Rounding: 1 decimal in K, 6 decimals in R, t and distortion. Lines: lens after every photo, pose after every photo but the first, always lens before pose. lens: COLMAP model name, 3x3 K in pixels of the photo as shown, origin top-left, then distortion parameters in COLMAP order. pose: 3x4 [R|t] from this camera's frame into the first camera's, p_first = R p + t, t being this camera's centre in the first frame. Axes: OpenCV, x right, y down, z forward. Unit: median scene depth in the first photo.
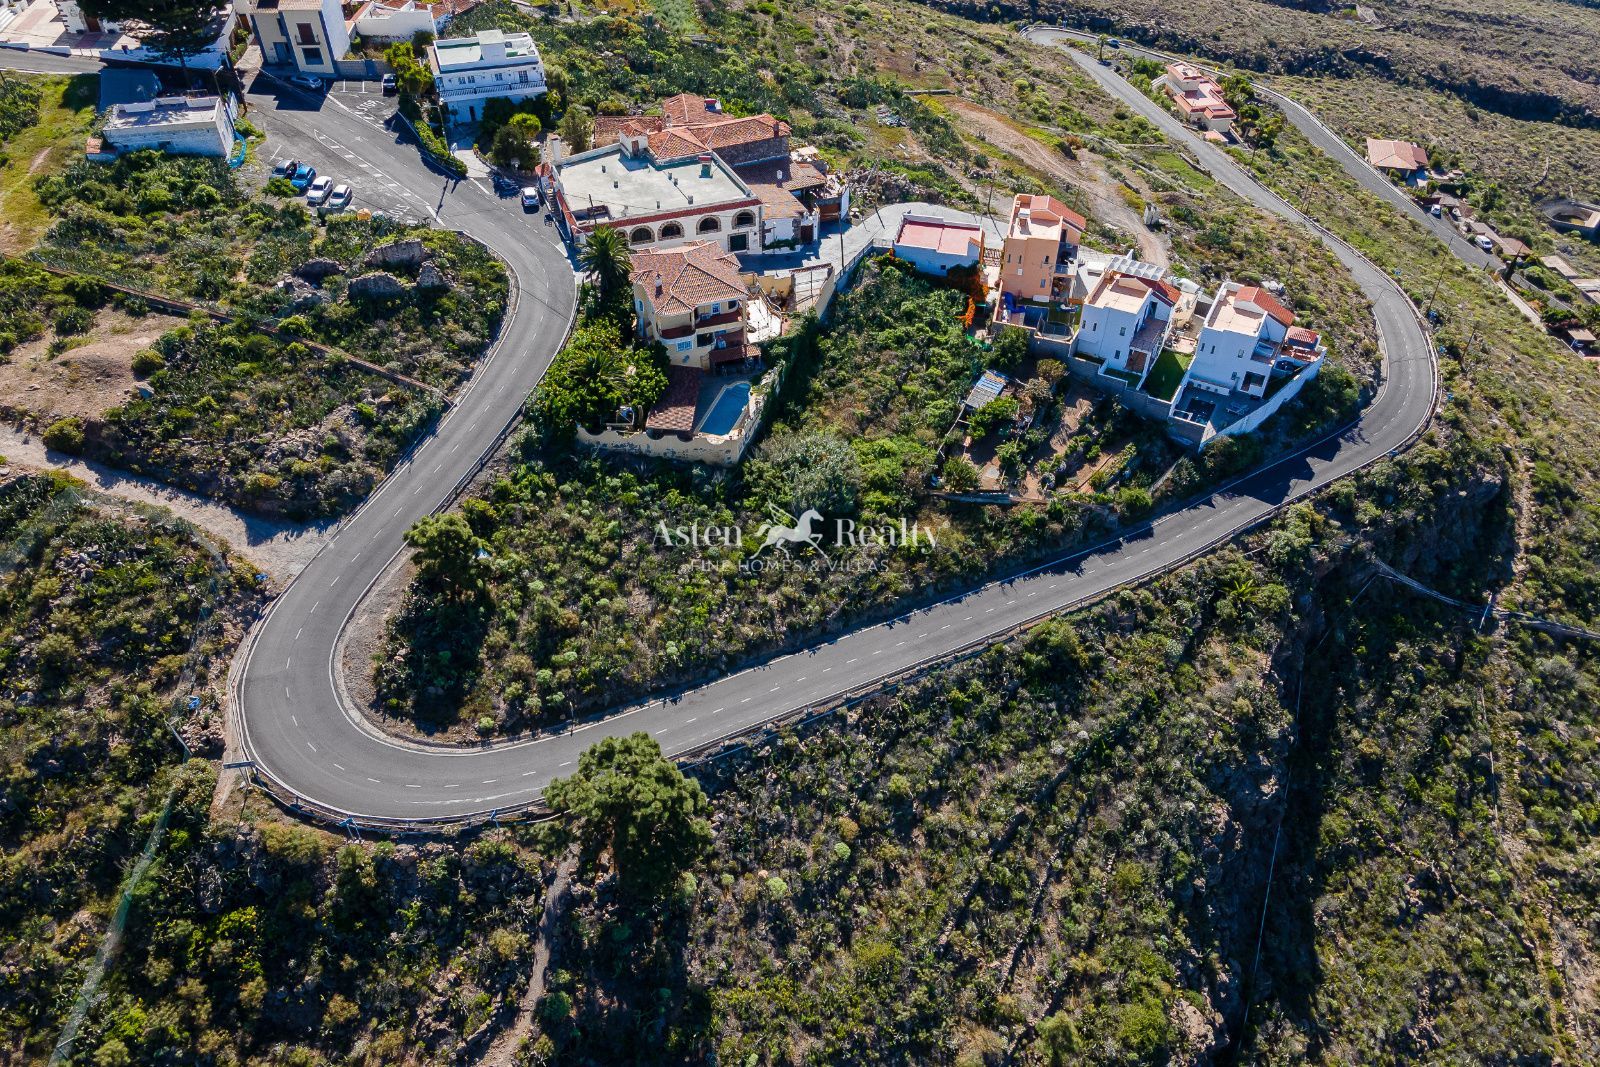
lens RADIAL K [[1177.4, 0, 797.1], [0, 1177.4, 535.5], [0, 0, 1]] dist [0.011007, 0.051128]
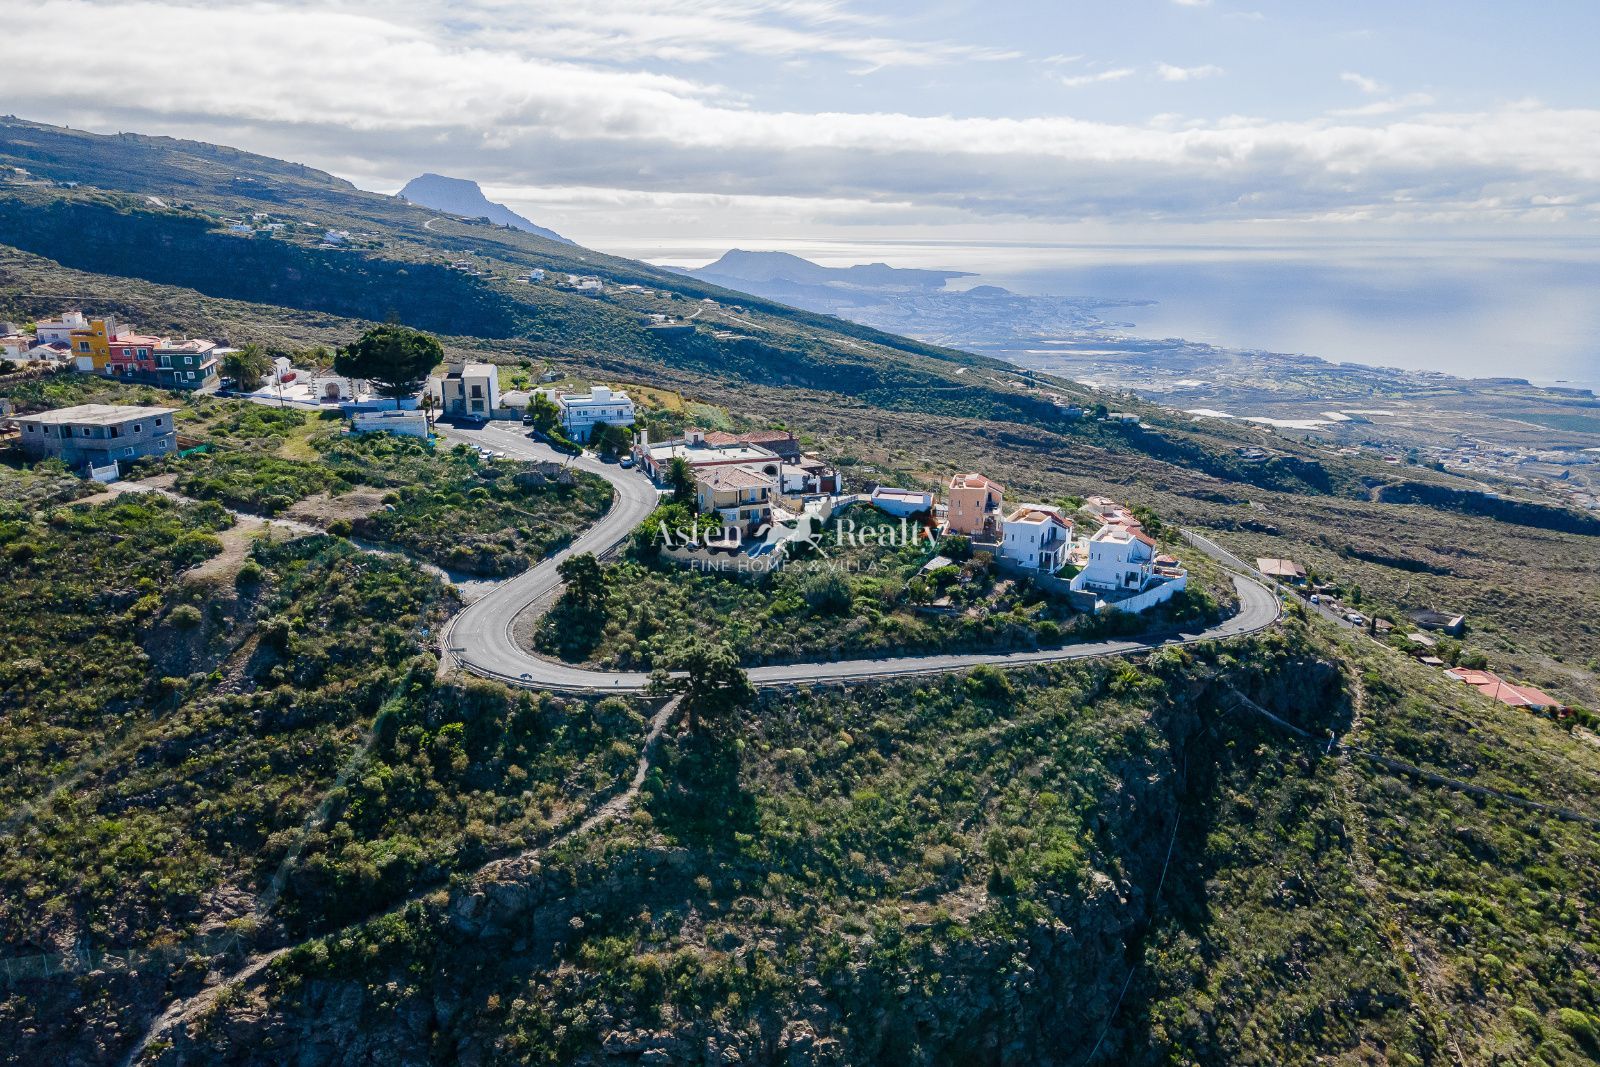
lens RADIAL K [[1177.4, 0, 797.1], [0, 1177.4, 535.5], [0, 0, 1]] dist [0.011007, 0.051128]
pose [[0.999996, -0.001565, 0.002180, -0.017657], [0.002372, 0.895357, -0.445342, 0.577711], [-0.001255, 0.445345, 0.895358, -0.358970]]
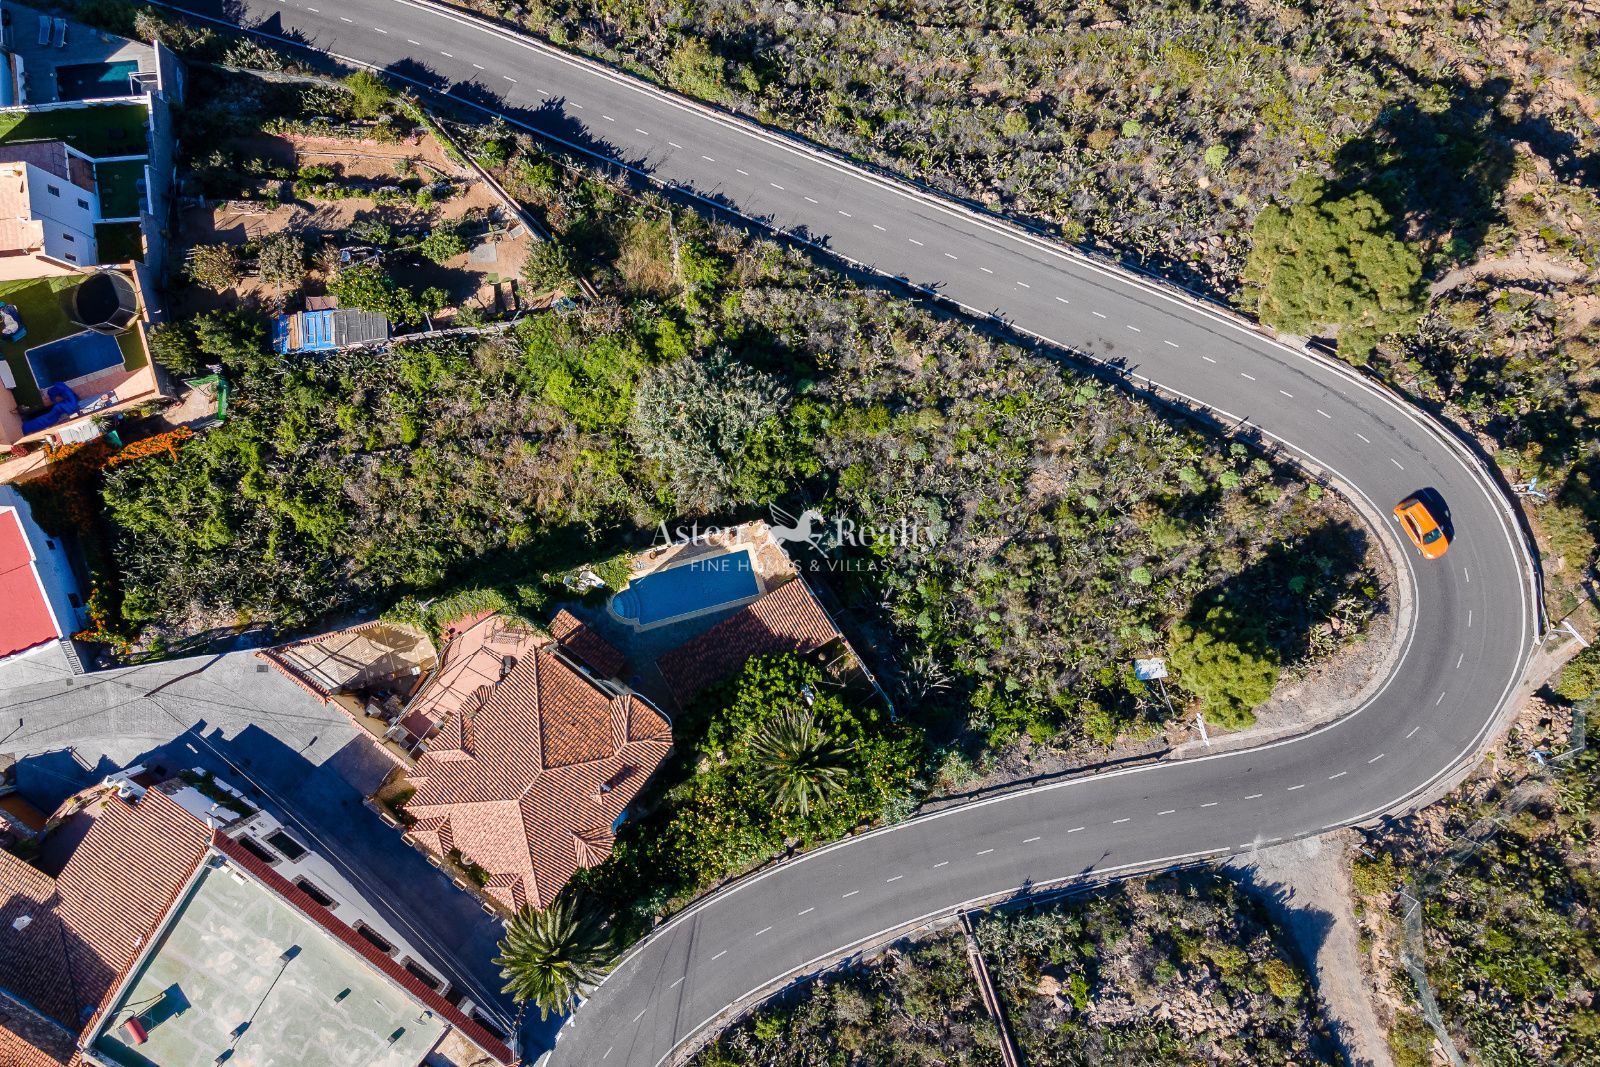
lens RADIAL K [[1177.4, 0, 797.1], [0, 1177.4, 535.5], [0, 0, 1]] dist [0.011007, 0.051128]
pose [[-0.541526, -0.840349, -0.023741, -0.055435], [0.552708, -0.377163, 0.743144, -0.581941], [-0.633454, 0.389310, 0.668711, 0.566275]]
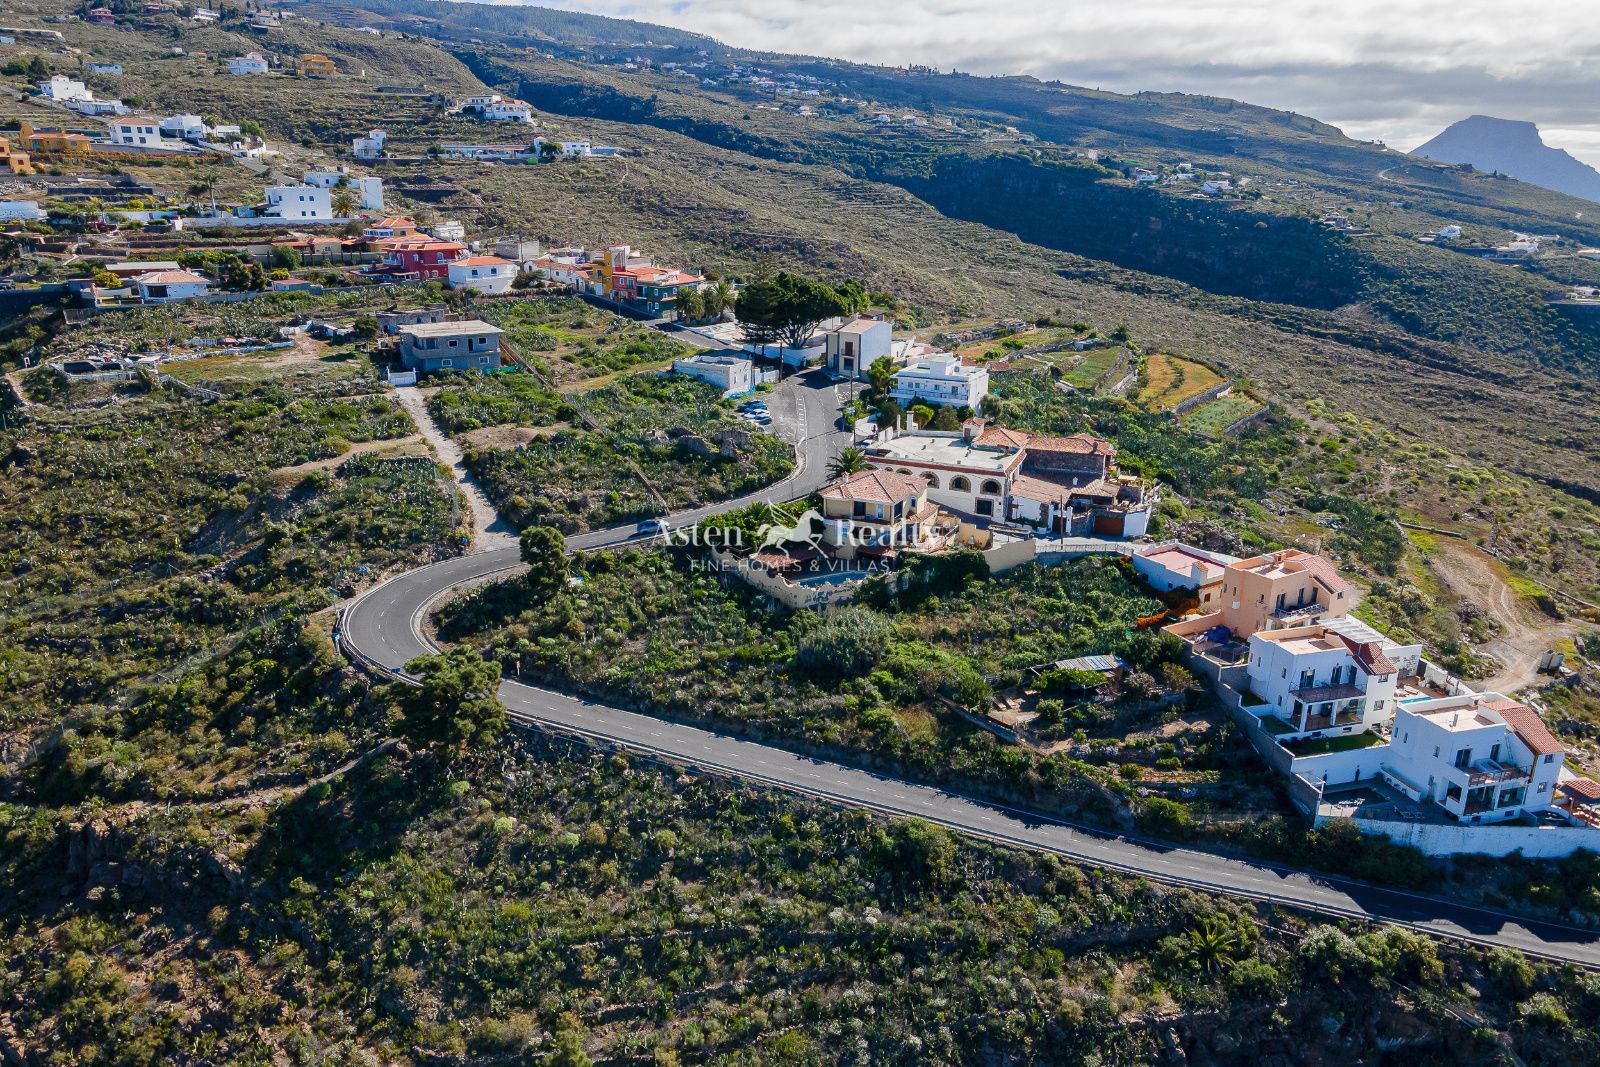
lens RADIAL K [[1177.4, 0, 797.1], [0, 1177.4, 535.5], [0, 0, 1]] dist [0.011007, 0.051128]
pose [[0.701749, 0.214501, -0.679365, 0.755451], [-0.475019, 0.851564, -0.221800, 0.140795], [0.530947, 0.478359, 0.699477, 0.156416]]
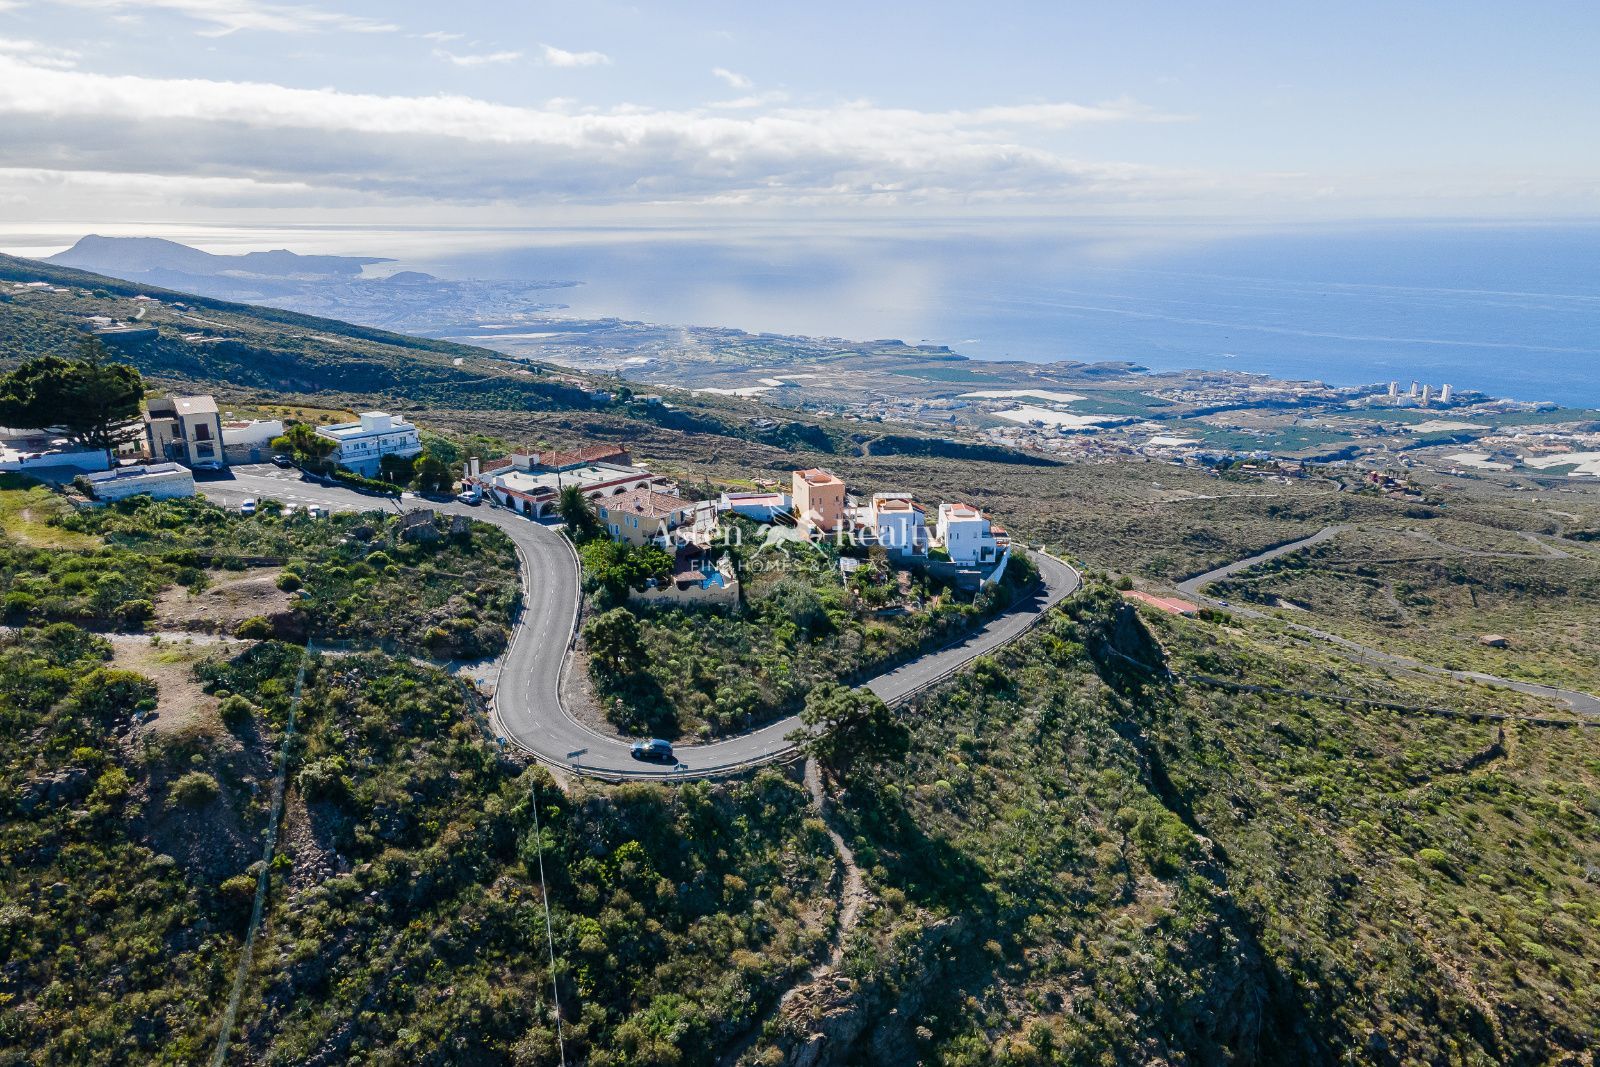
lens RADIAL K [[1177.4, 0, 797.1], [0, 1177.4, 535.5], [0, 0, 1]] dist [0.011007, 0.051128]
pose [[0.888539, -0.131459, 0.439564, -0.599676], [0.308774, 0.879969, -0.360989, 0.394689], [-0.339348, 0.456478, 0.822478, -0.173065]]
